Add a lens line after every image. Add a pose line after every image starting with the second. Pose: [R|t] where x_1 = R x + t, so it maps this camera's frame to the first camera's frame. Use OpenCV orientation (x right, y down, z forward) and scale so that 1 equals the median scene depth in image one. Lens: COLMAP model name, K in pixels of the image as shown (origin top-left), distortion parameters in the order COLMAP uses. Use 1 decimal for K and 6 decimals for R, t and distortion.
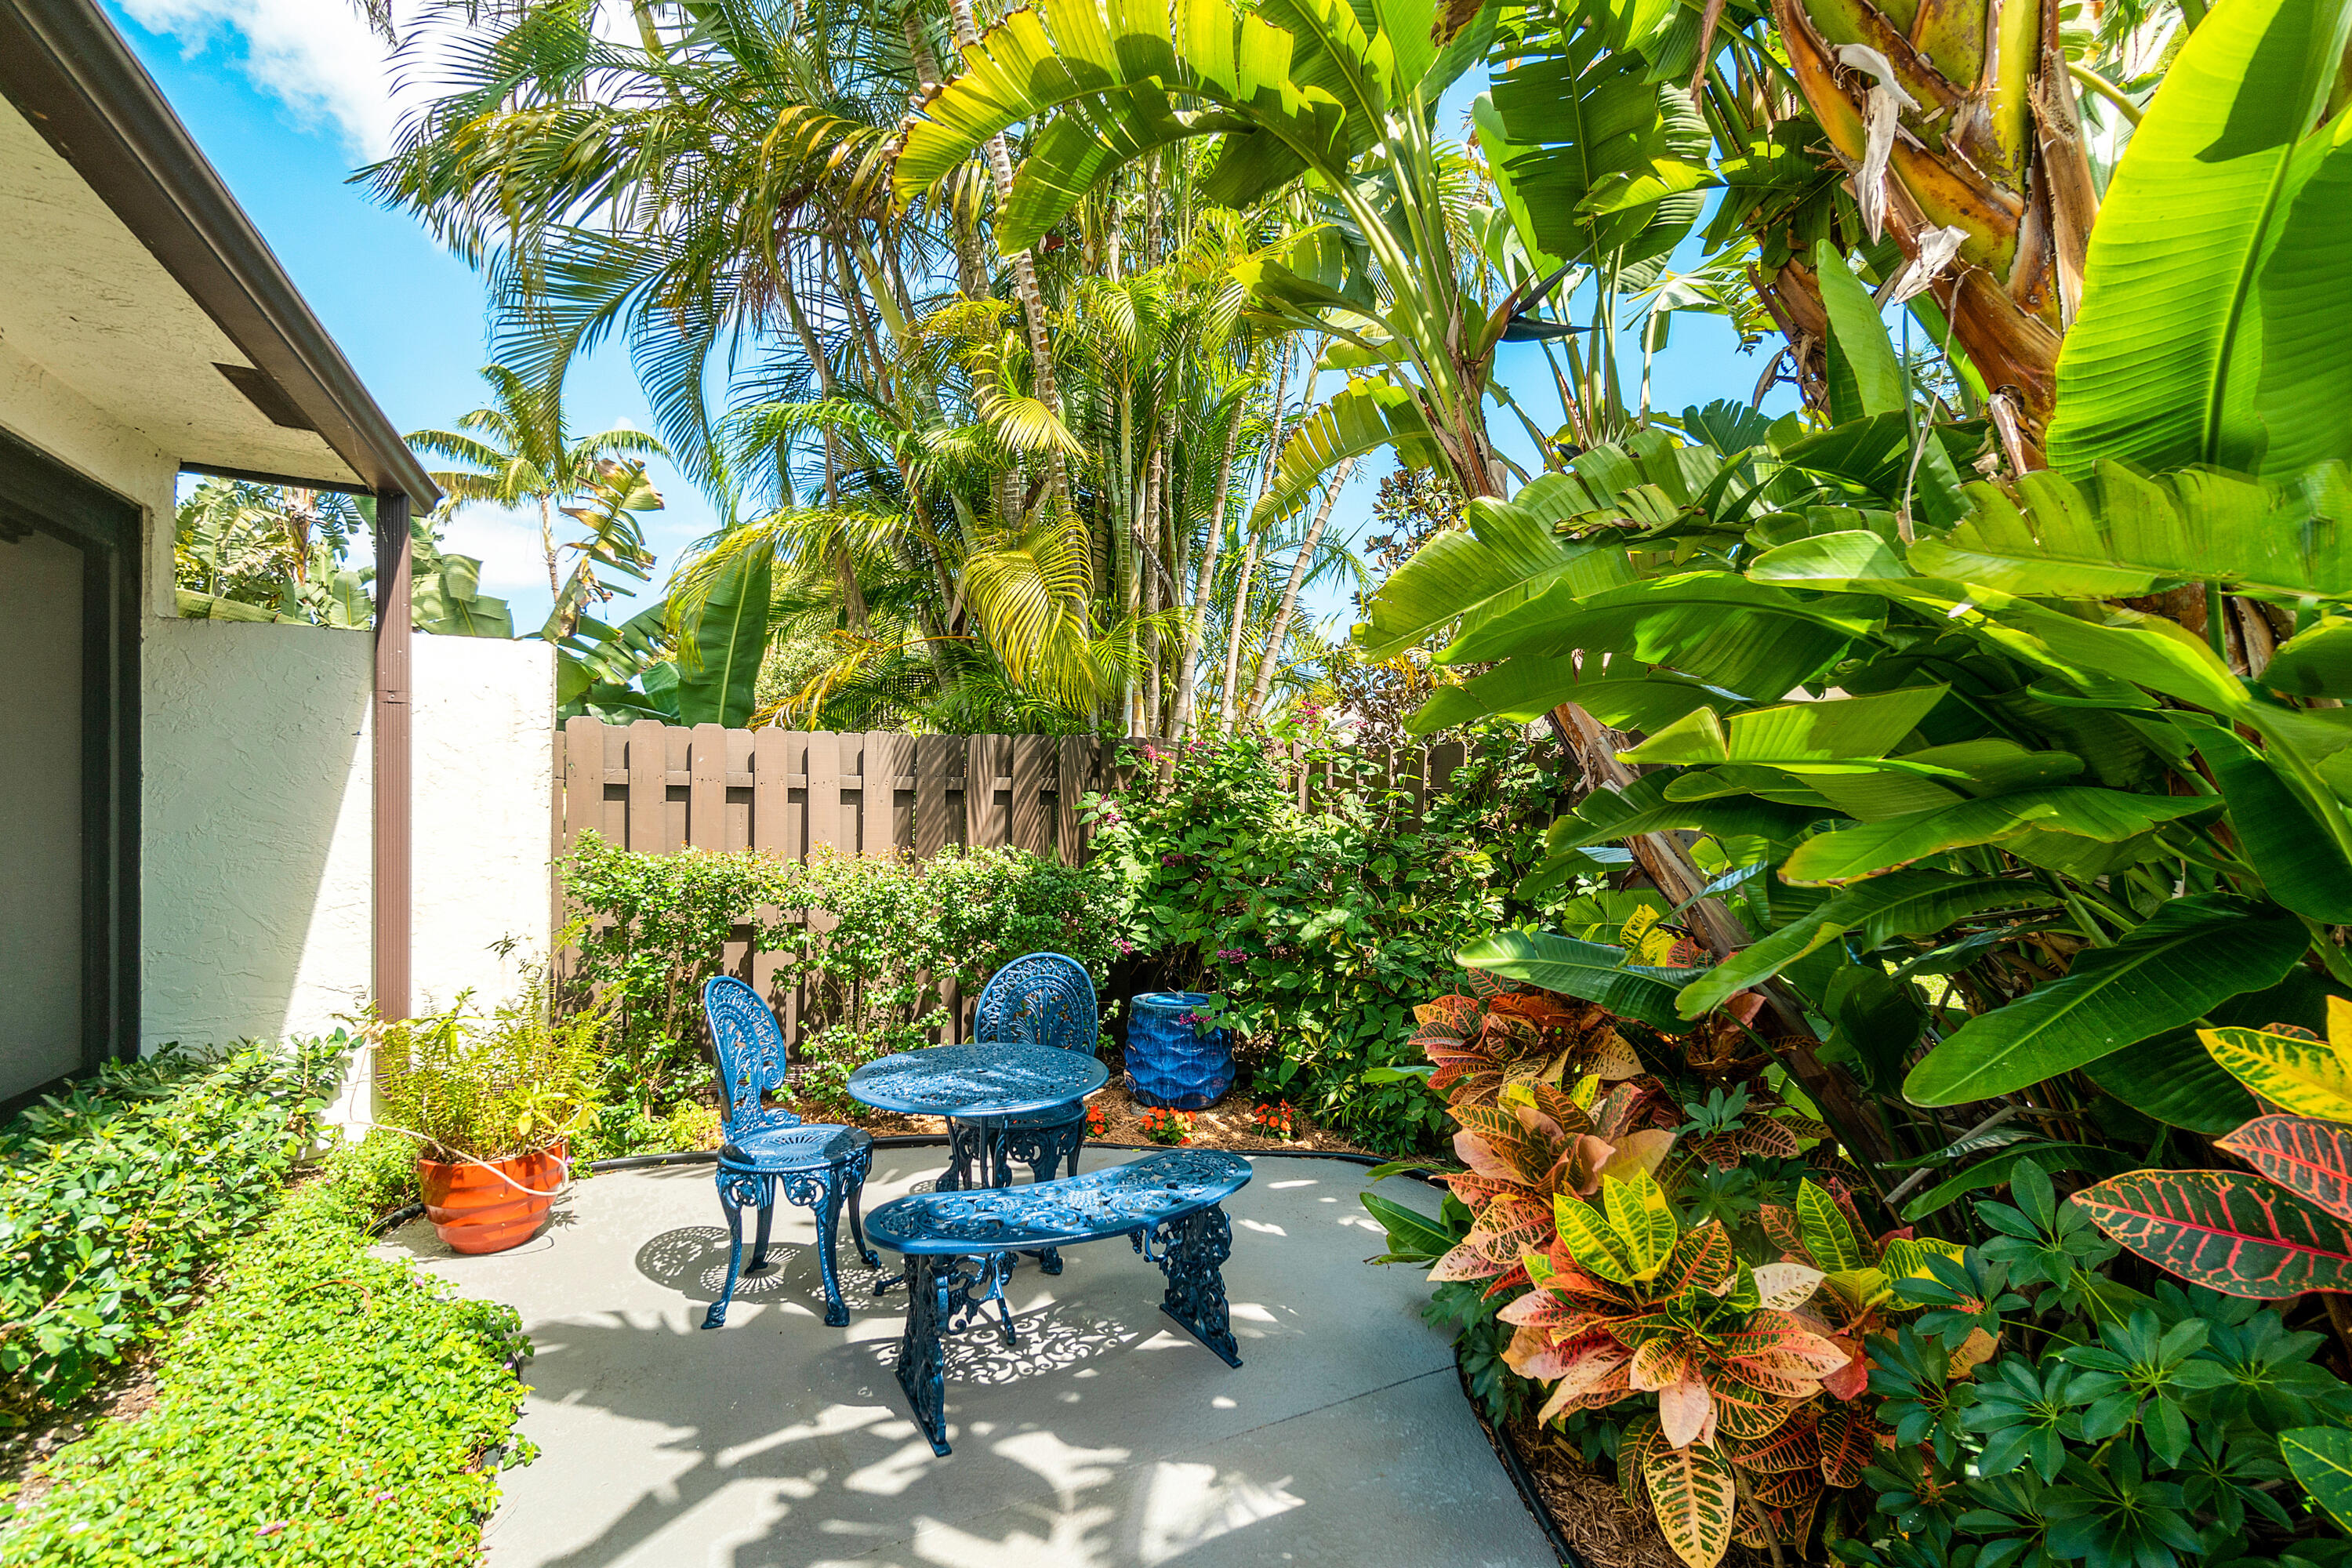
lens RADIAL K [[1046.7, 0, 1193.3], [0, 1046.7, 794.3], [0, 0, 1]] dist [-0.005374, -0.002032]
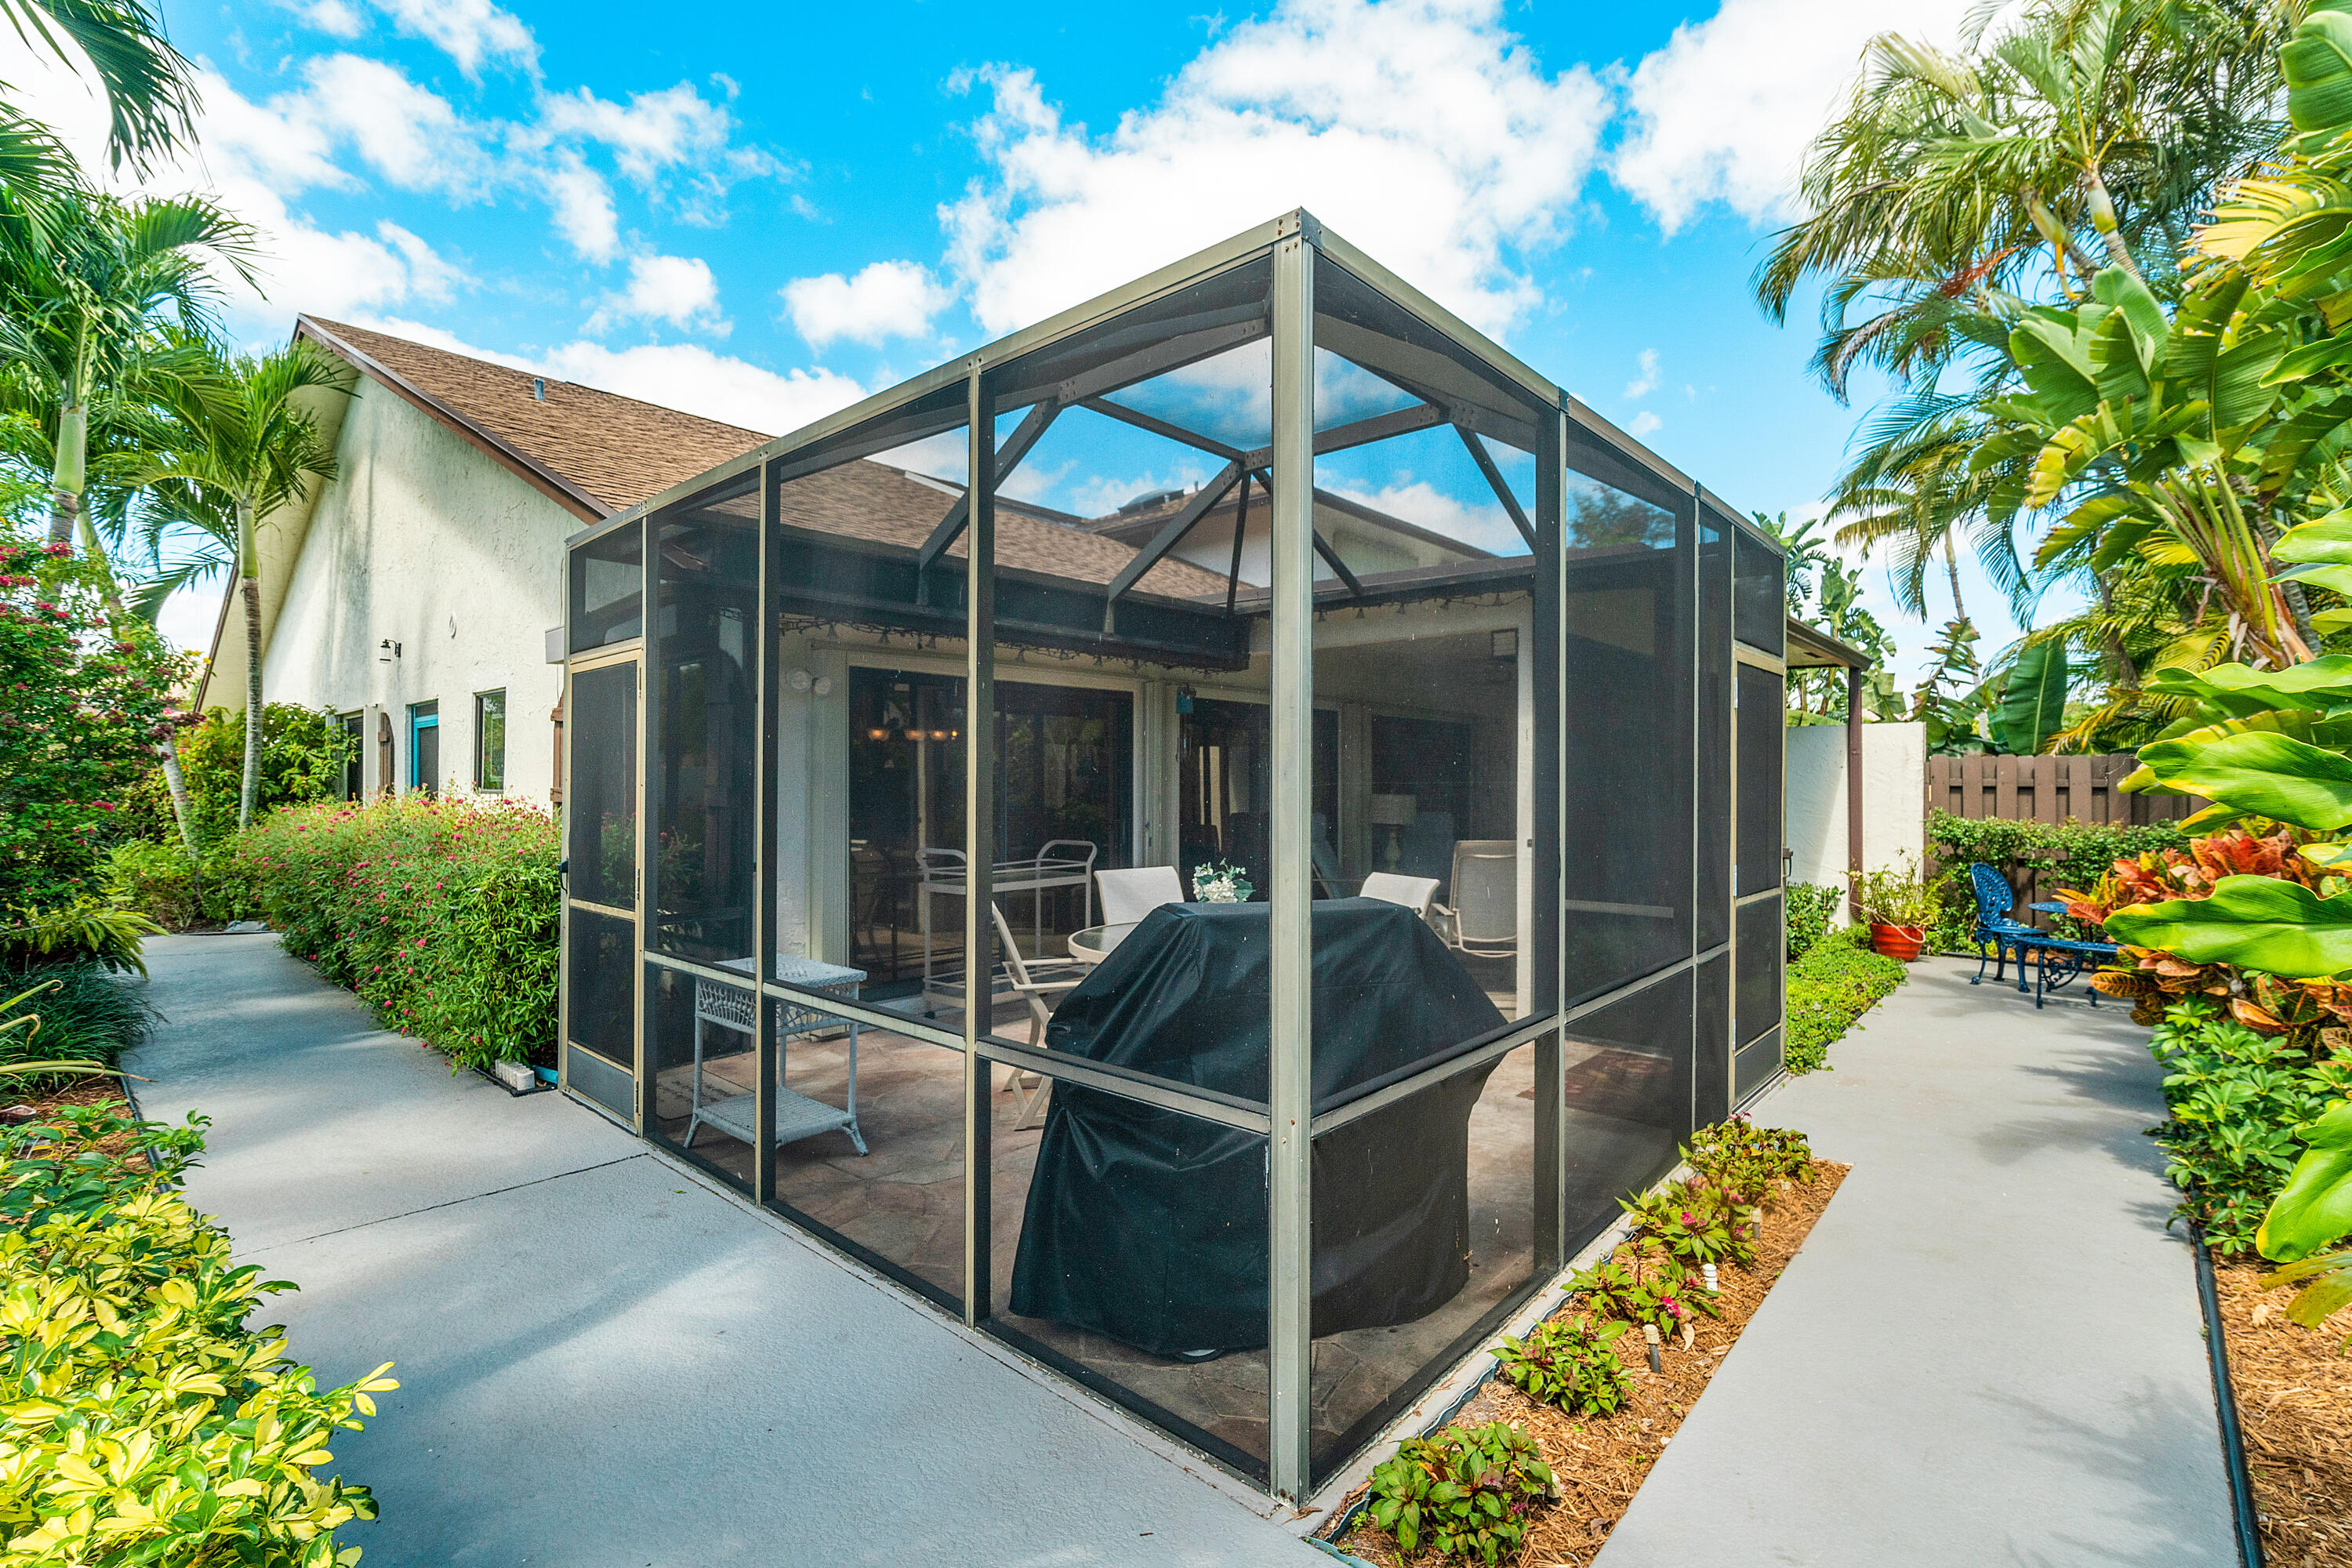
lens RADIAL K [[1046.7, 0, 1190.7], [0, 1046.7, 776.5], [0, 0, 1]] dist [-0.005374, -0.002032]
pose [[0.378716, -0.010144, -0.925457, 0.831918], [0.014458, 0.999883, -0.005044, -0.042150], [0.925400, -0.011470, 0.378819, -1.250971]]
